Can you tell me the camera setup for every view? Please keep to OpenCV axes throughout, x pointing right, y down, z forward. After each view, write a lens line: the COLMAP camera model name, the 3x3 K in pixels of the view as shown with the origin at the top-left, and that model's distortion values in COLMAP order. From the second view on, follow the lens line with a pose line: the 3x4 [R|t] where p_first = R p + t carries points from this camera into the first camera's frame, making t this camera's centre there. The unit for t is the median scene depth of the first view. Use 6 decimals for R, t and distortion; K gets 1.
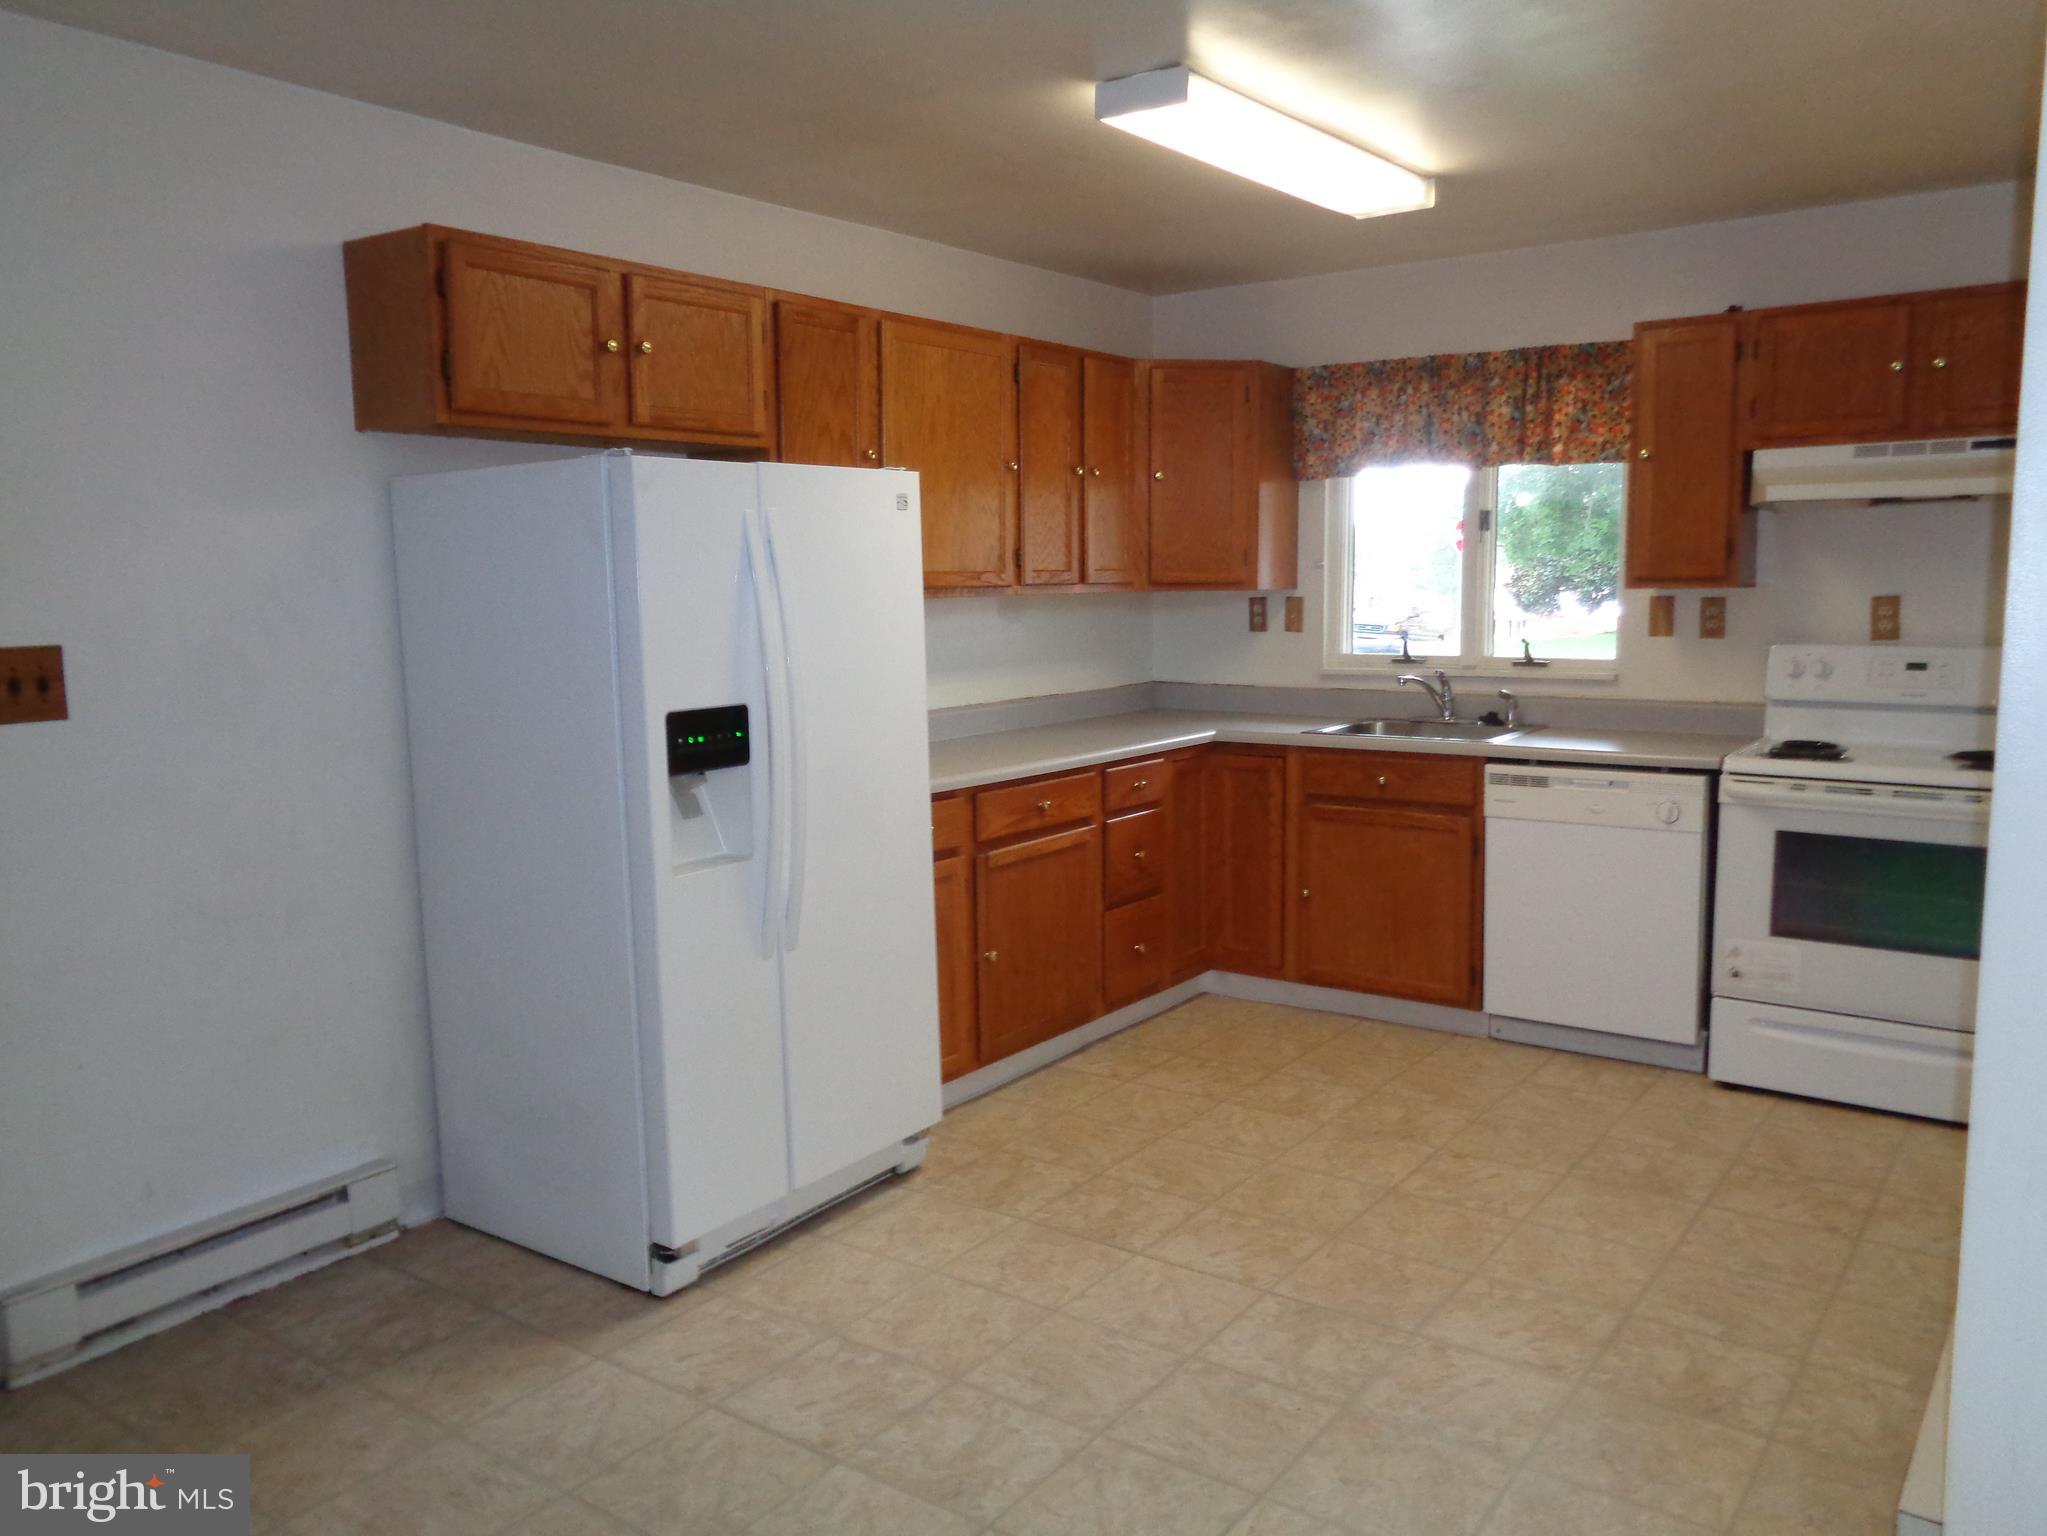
lens RADIAL K [[1555.8, 0, 1023.6], [0, 1555.8, 765.5], [0, 0, 1]] dist [0.012462, 0.005113]
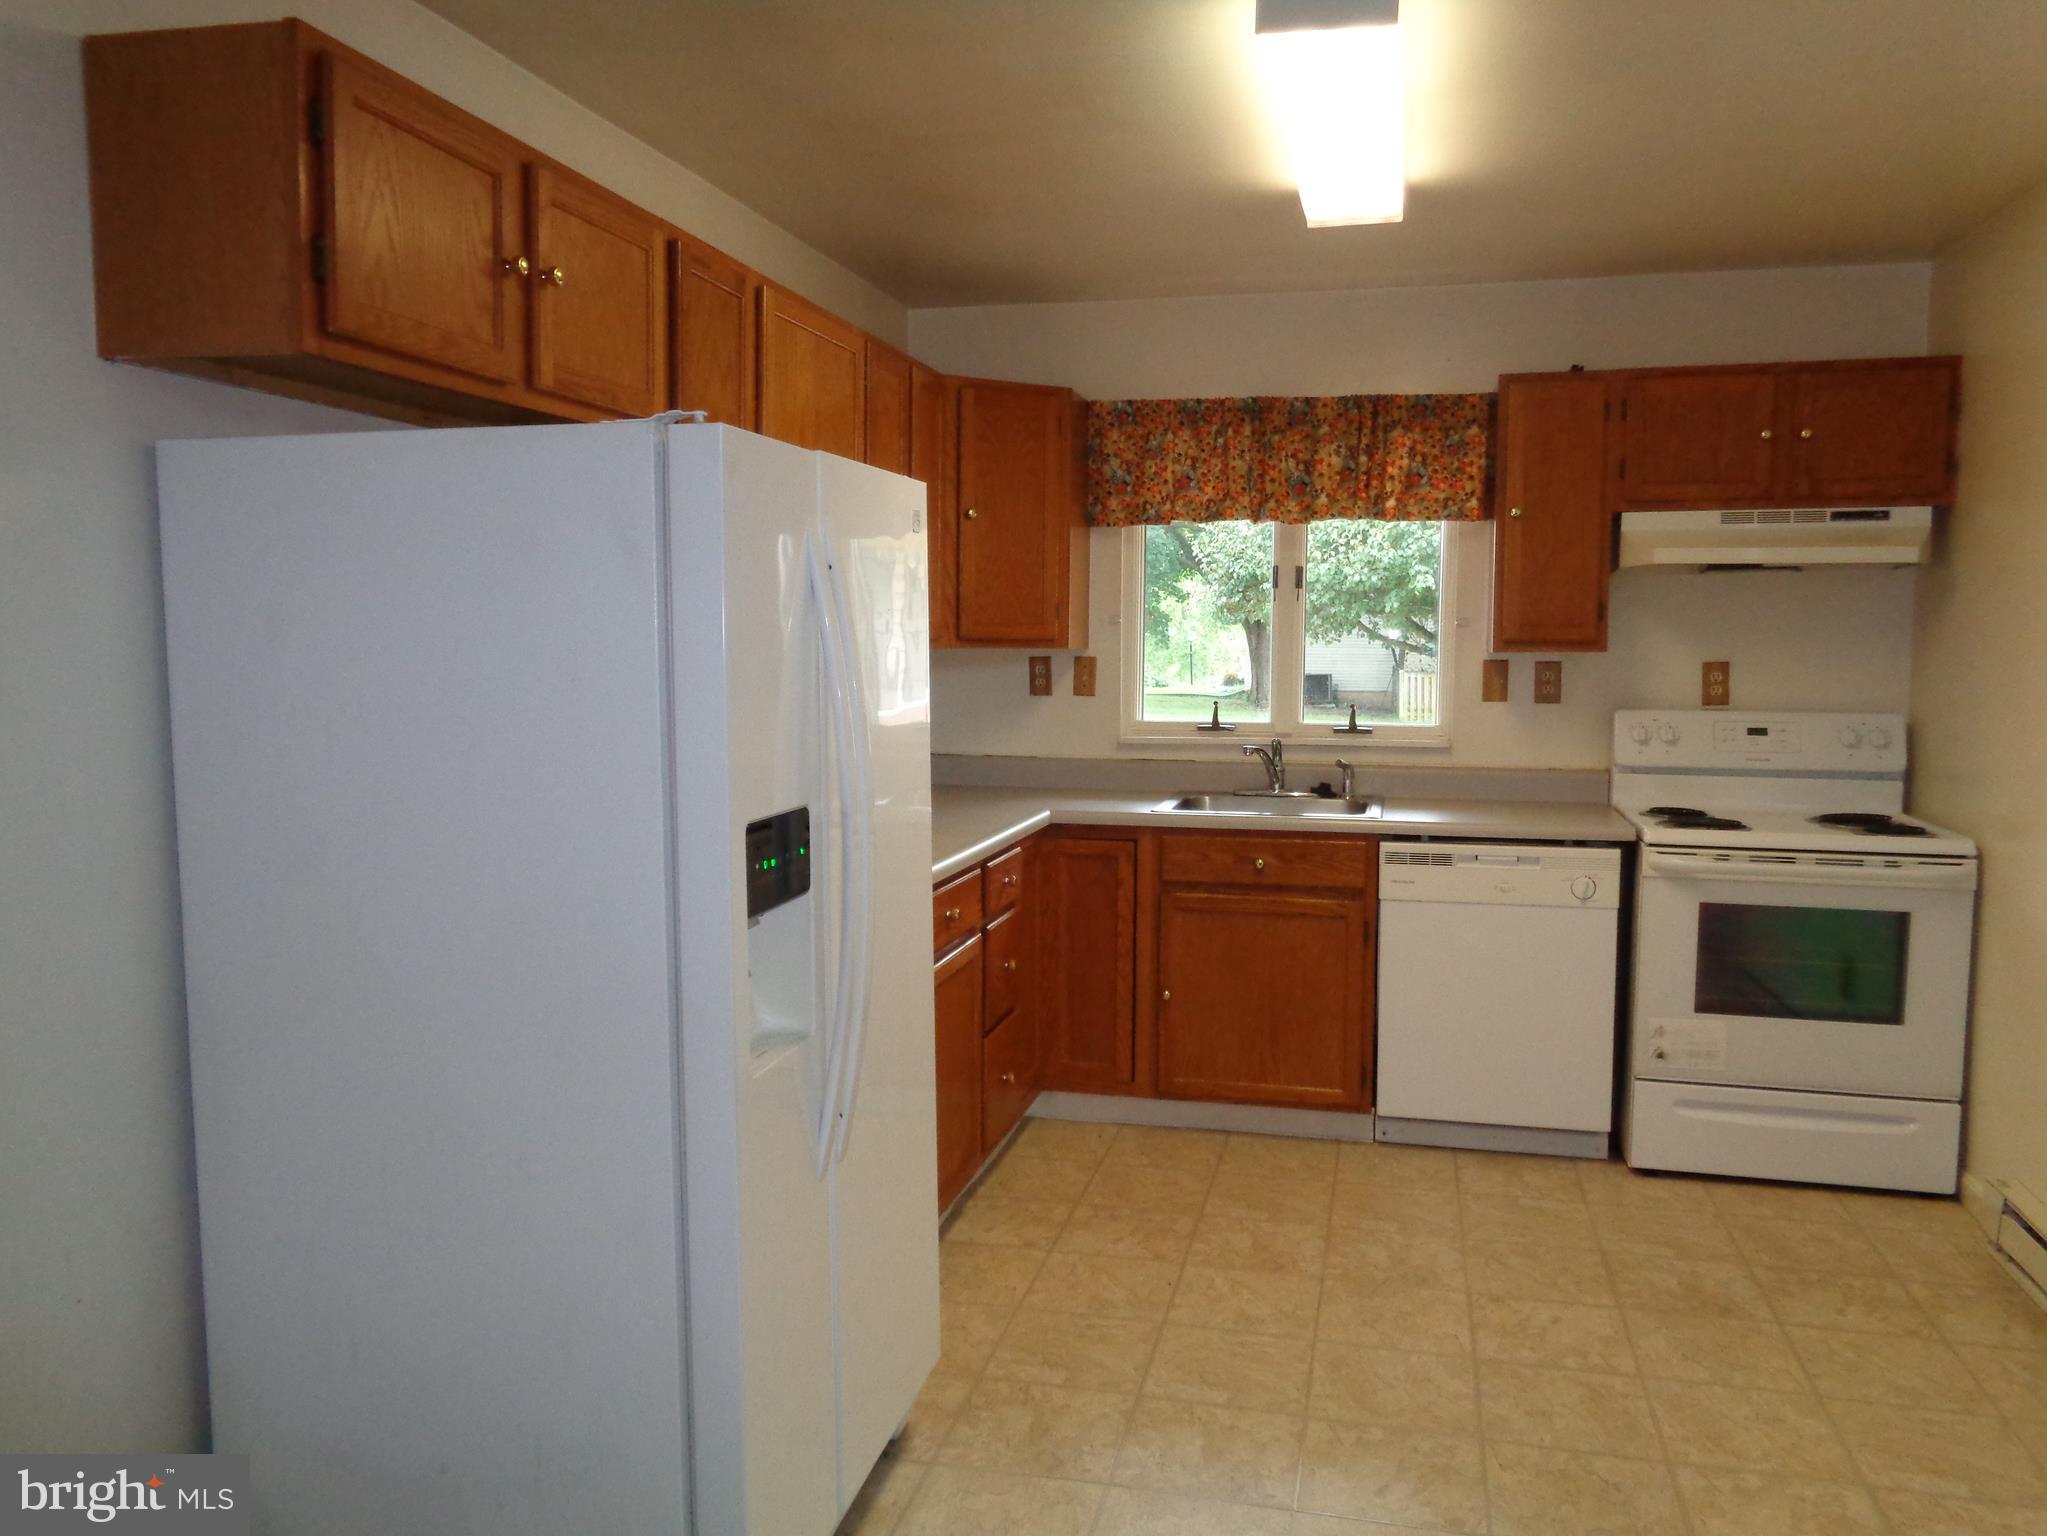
lens RADIAL K [[1555.8, 0, 1022.1], [0, 1555.8, 765.8], [0, 0, 1]] dist [0.012462, 0.005113]
pose [[0.922500, -0.016436, 0.385648, -0.281158], [0.031553, 0.998960, -0.032903, -0.025111], [-0.384706, 0.042522, 0.922059, 0.273508]]
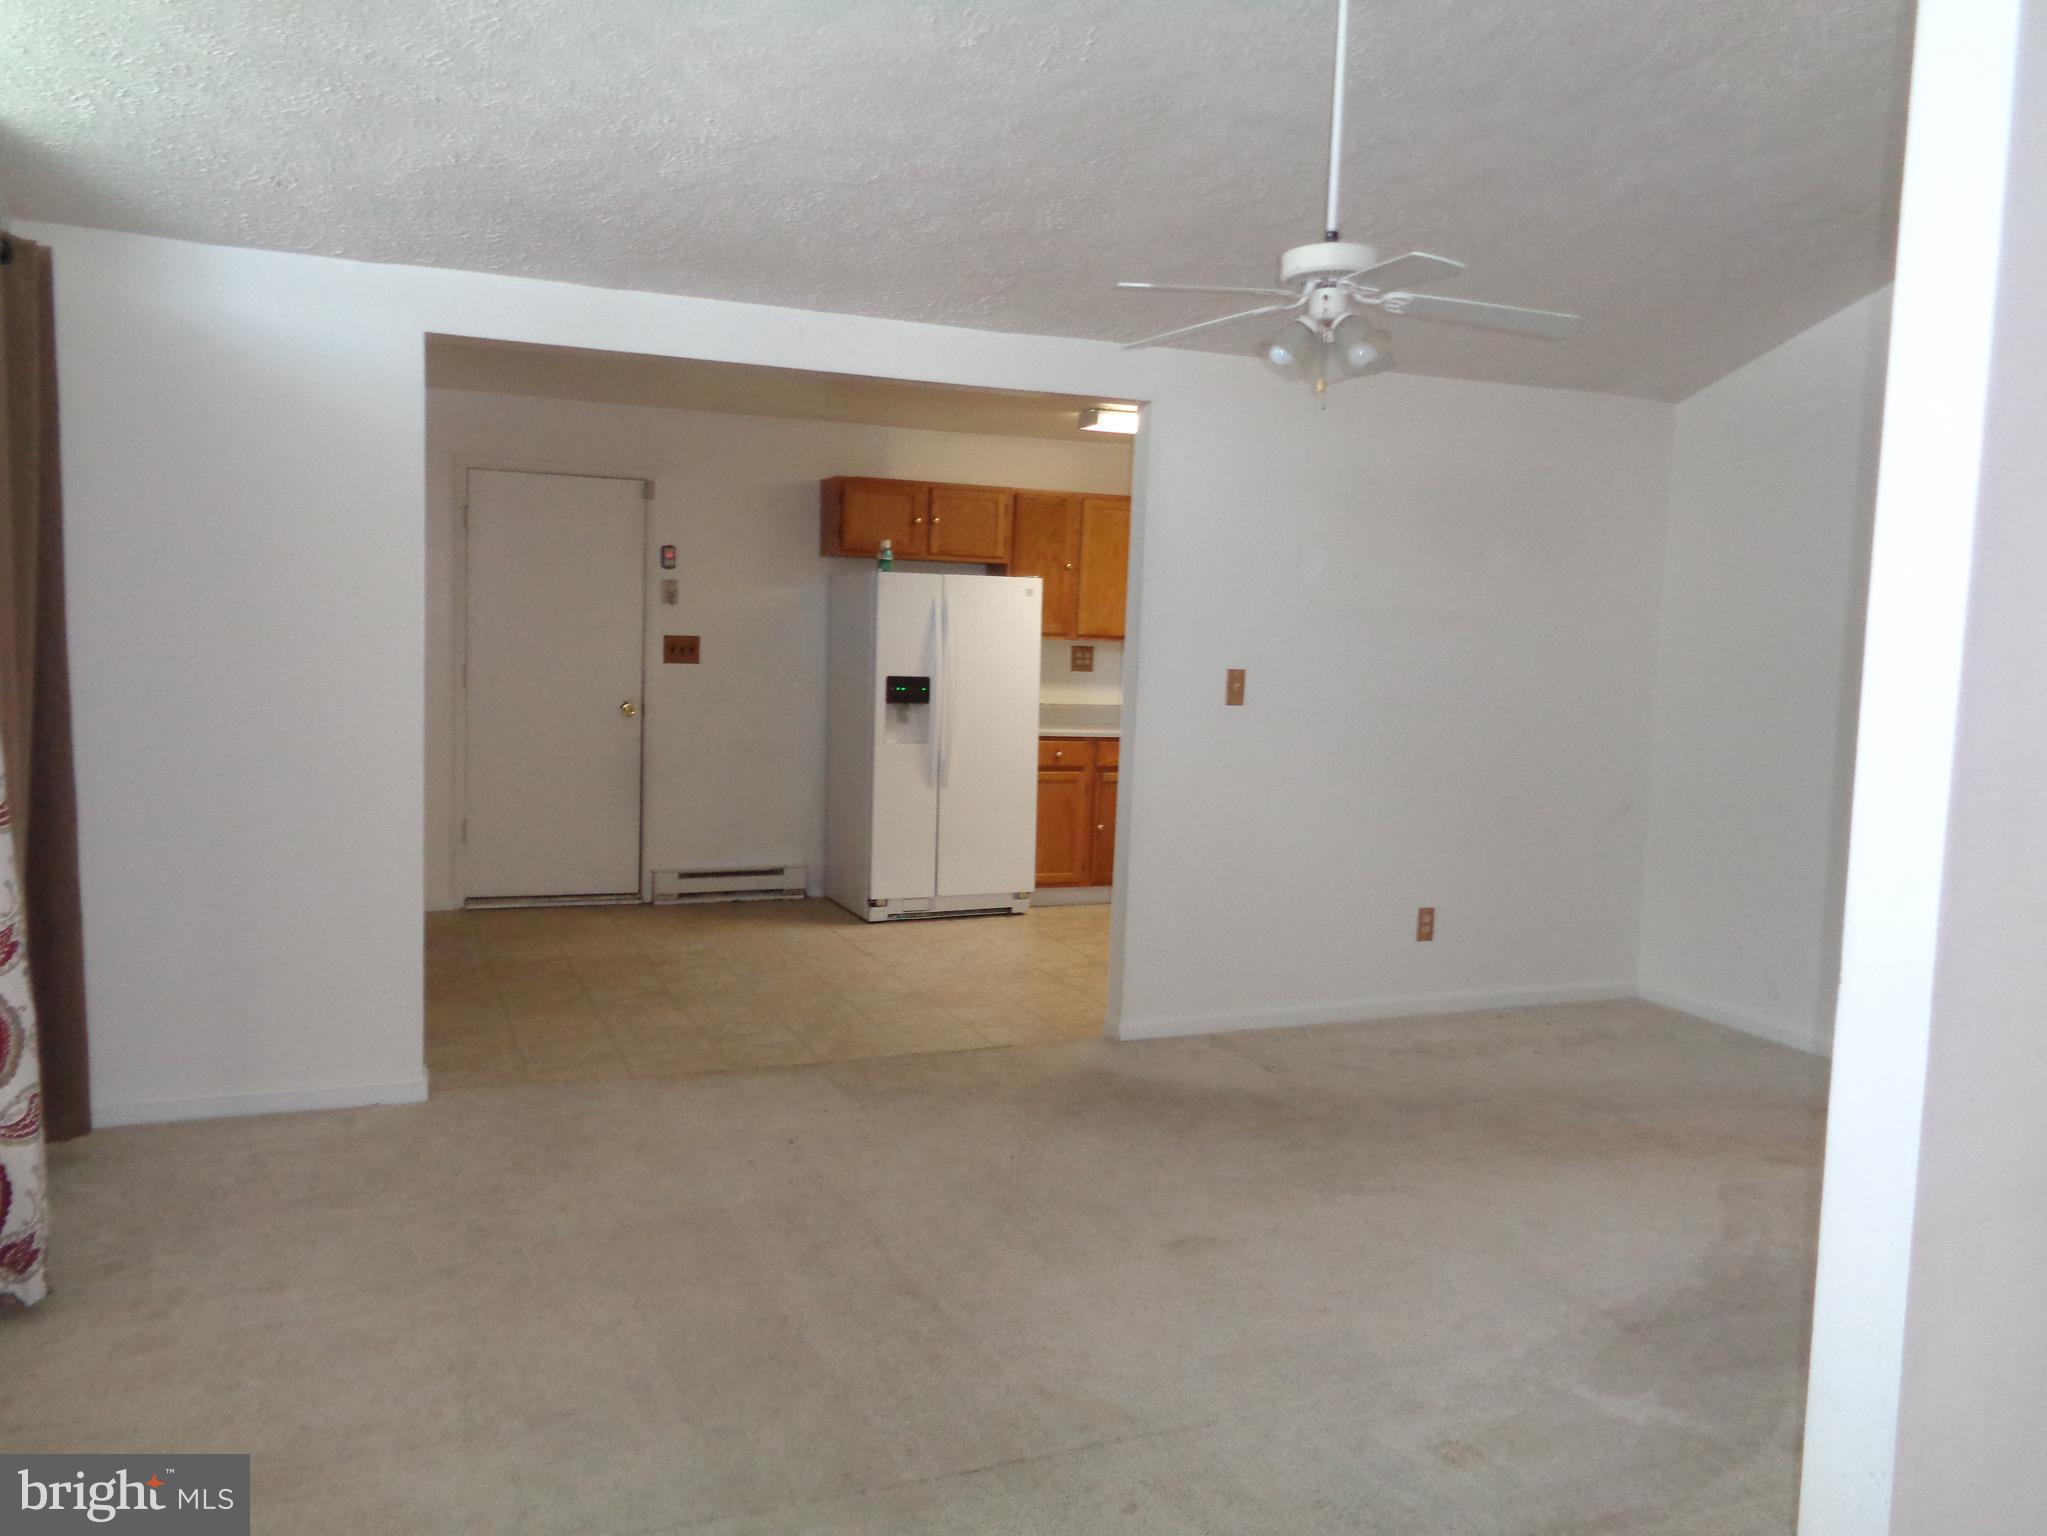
lens RADIAL K [[1555.8, 0, 1024.5], [0, 1555.8, 771.9], [0, 0, 1]] dist [0.012462, 0.005113]
pose [[0.856788, 0.092115, -0.507375, 0.911421], [-0.109769, 0.993945, -0.004910, 0.078405], [0.503850, 0.059901, 0.861711, -0.744017]]
